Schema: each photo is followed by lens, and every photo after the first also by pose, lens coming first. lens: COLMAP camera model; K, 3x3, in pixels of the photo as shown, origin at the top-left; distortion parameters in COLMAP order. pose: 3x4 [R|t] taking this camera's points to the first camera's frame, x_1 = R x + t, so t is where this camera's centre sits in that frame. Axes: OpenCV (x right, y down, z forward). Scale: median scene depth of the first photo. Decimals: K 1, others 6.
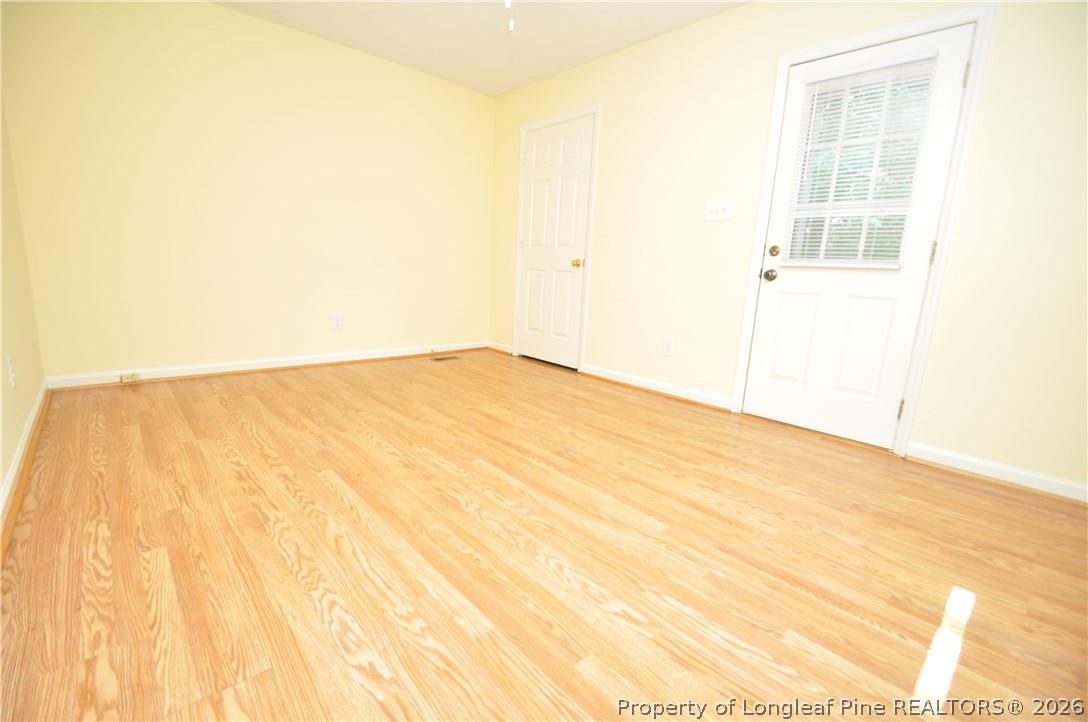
lens RADIAL K [[474.8, 0, 545.3], [0, 474.8, 396.5], [0, 0, 1]] dist [0.002892, -0.011536]
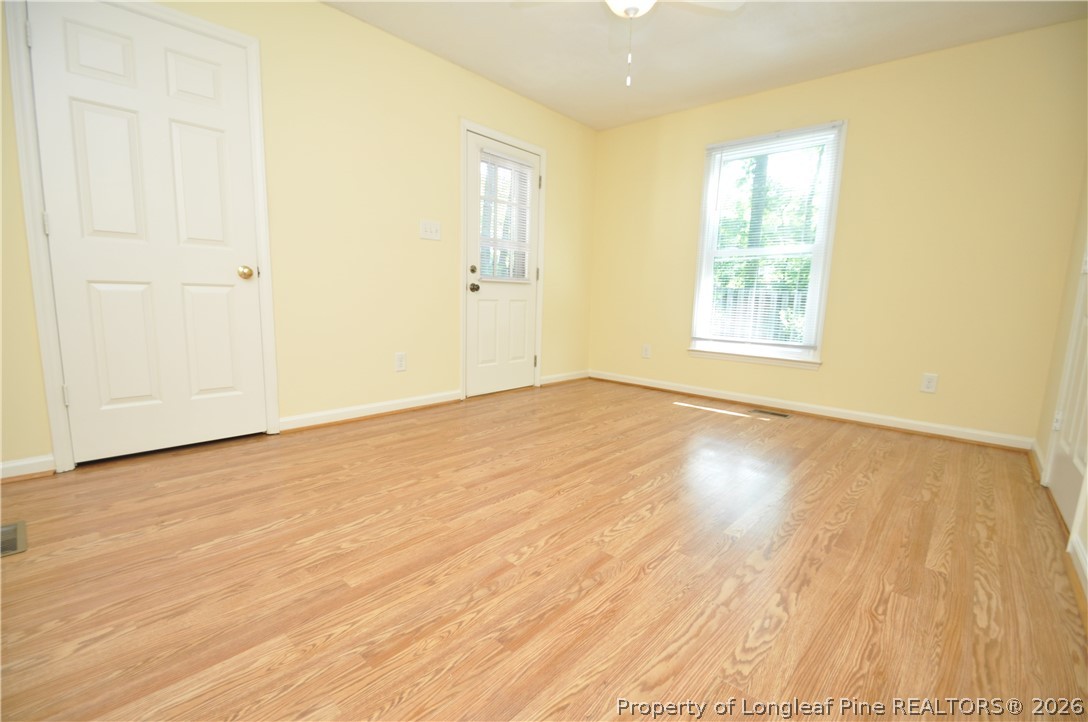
lens RADIAL K [[470.0, 0, 539.9], [0, 470.0, 363.1], [0, 0, 1]] dist [0.000658, -0.009971]
pose [[-0.087287, -0.192202, 0.977466, -1.242887], [0.228876, 0.951093, 0.207455, -0.414445], [-0.969534, 0.241826, -0.039028, 1.317274]]
